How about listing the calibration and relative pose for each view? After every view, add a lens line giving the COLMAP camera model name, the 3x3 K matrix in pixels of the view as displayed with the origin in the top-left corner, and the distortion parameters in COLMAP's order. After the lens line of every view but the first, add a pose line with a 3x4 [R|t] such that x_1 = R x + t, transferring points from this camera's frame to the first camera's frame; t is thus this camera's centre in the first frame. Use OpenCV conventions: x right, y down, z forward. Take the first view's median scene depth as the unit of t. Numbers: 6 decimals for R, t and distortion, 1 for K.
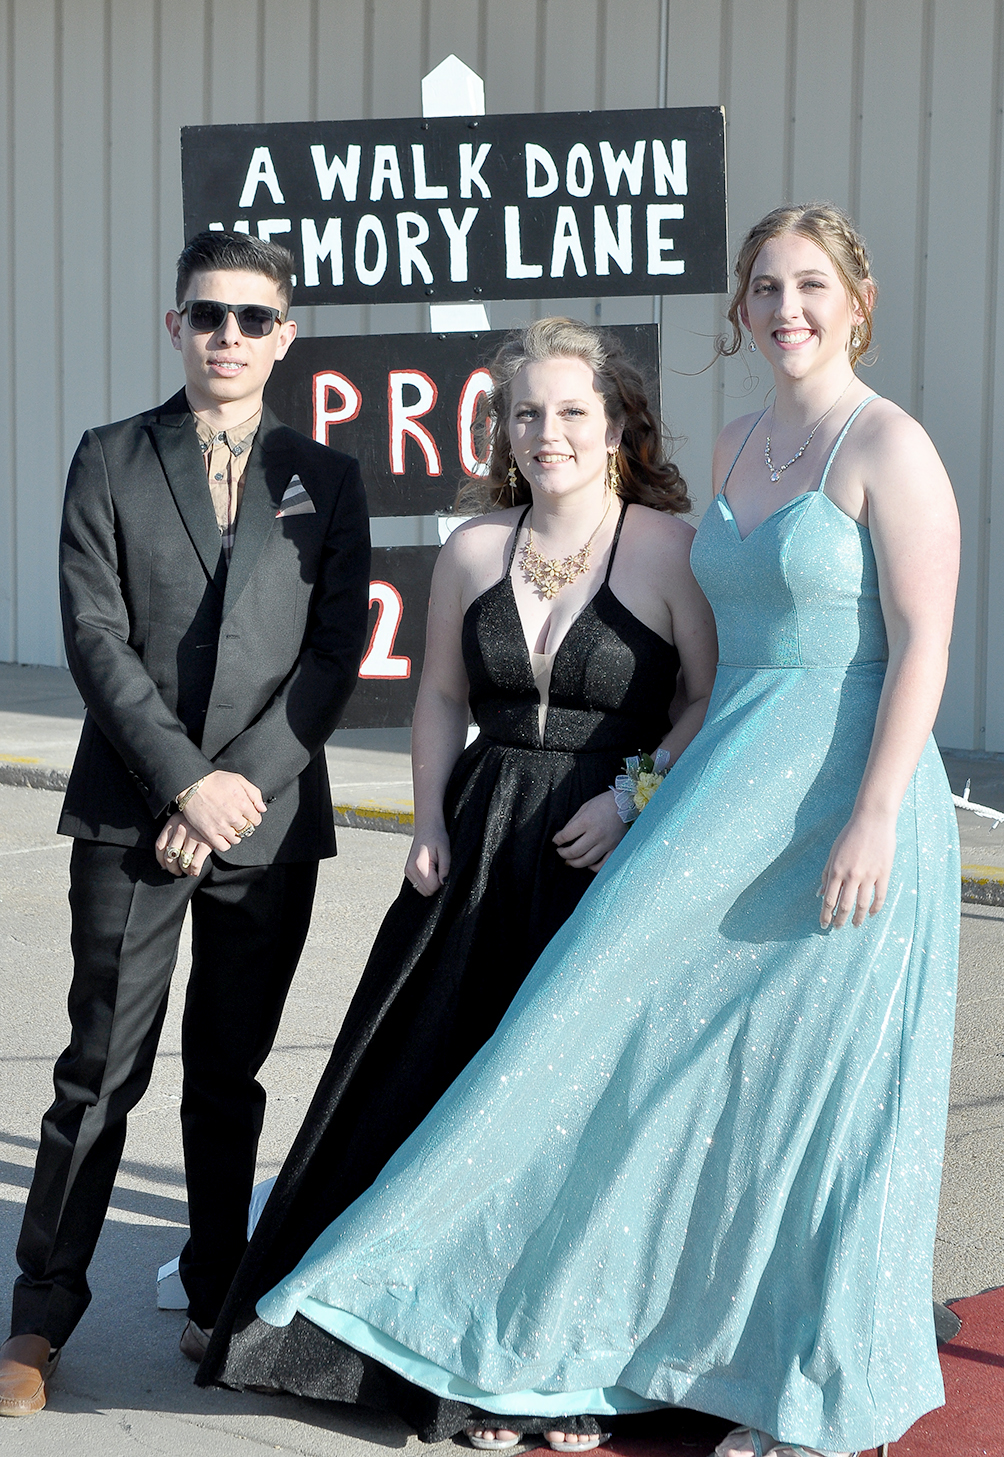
lens RADIAL K [[4009.7, 0, 502.0], [0, 4009.7, 728.5], [0, 0, 1]] dist [0.078906, 0.693153]
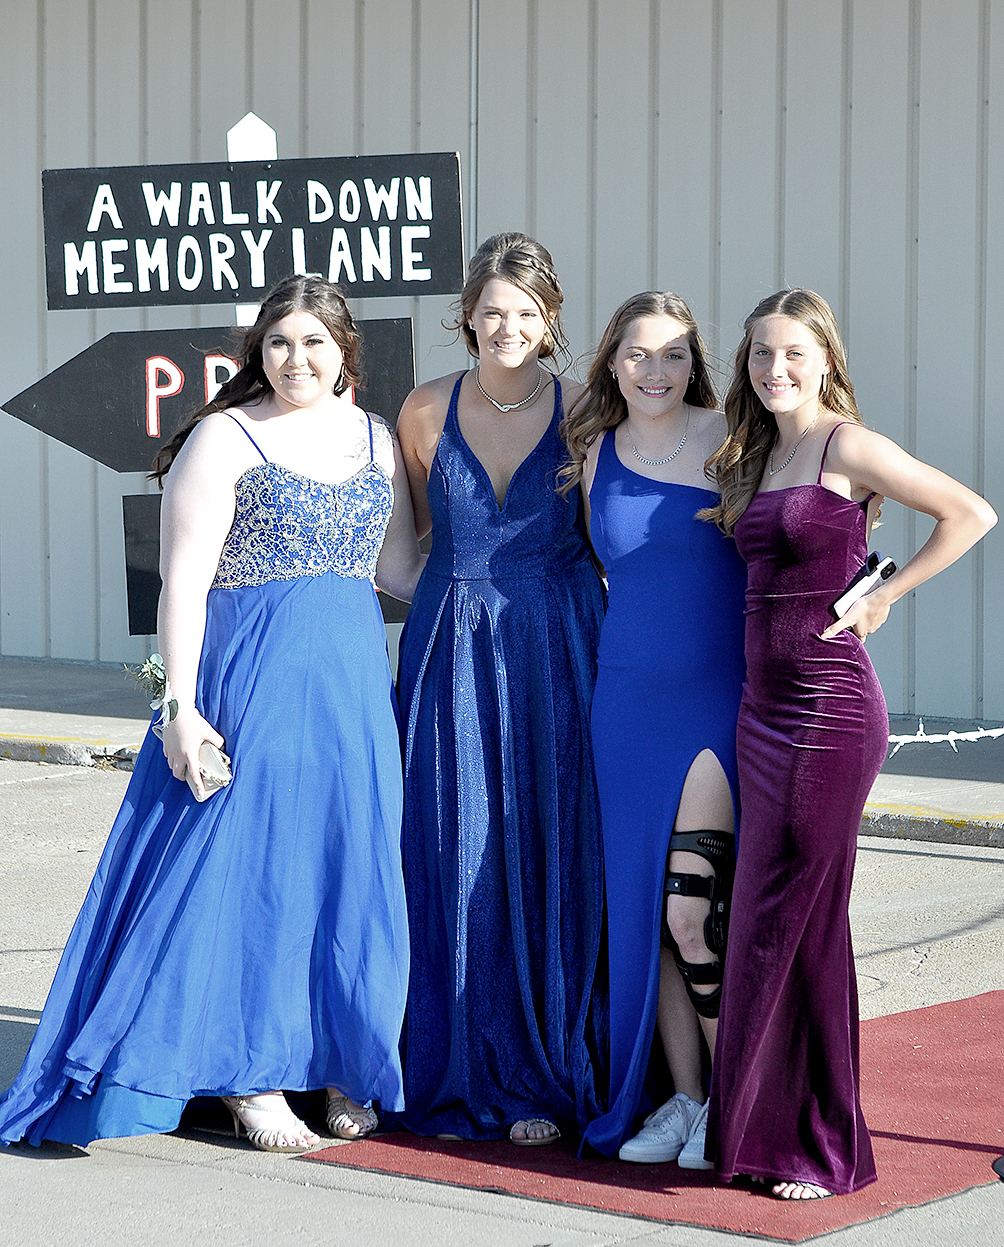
lens RADIAL K [[4166.4, 0, 502.0], [0, 4166.4, 623.5], [0, 0, 1]] dist [0.083150, 0.861747]
pose [[0.999245, -0.012376, 0.036832, 0.017125], [0.013497, 0.999449, -0.030335, 0.039634], [-0.036436, 0.030810, 0.998861, -0.348037]]
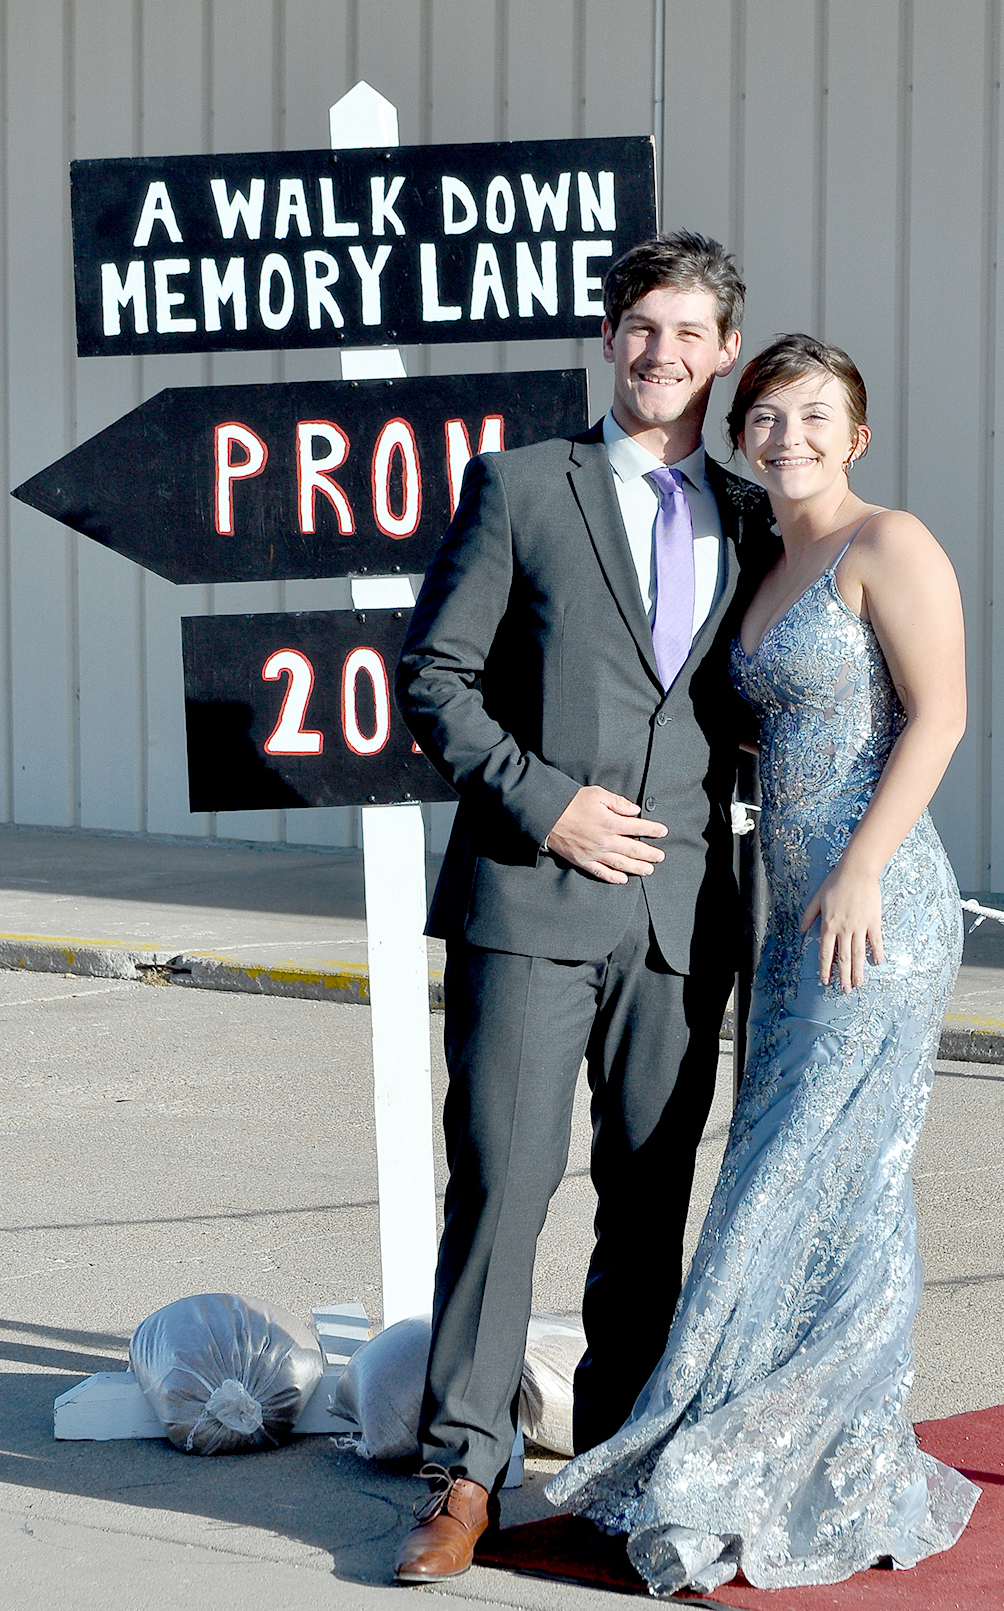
lens RADIAL K [[5571.5, 0, 549.0], [0, 5571.5, 804.5], [0, 0, 1]] dist [0.105984, 1.380862]
pose [[0.999882, -0.008660, 0.012716, 0.012907], [0.008978, 0.999643, -0.025175, 0.032250], [-0.012493, 0.025286, 0.999602, -0.285992]]
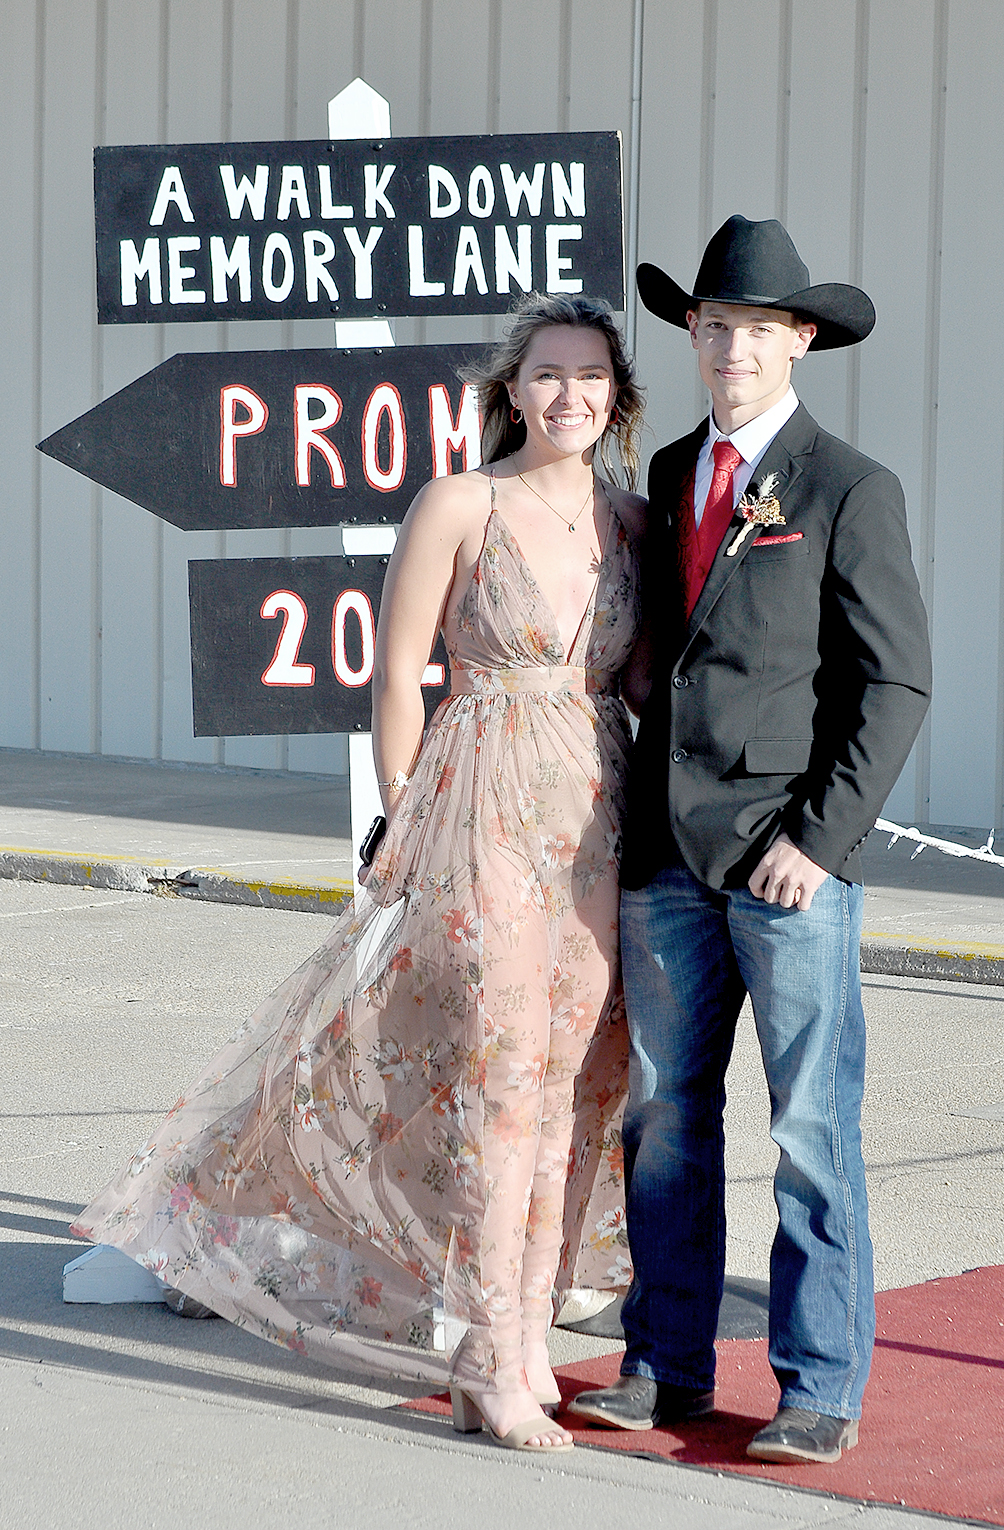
lens RADIAL K [[5107.4, 0, 504.8], [0, 5107.4, 706.2], [0, 0, 1]] dist [0.145745, 0.225313]
pose [[0.999967, 0.004457, 0.006839, 0.016905], [-0.004235, 0.999474, -0.032164, 0.034793], [-0.006979, 0.032134, 0.999459, -0.304189]]
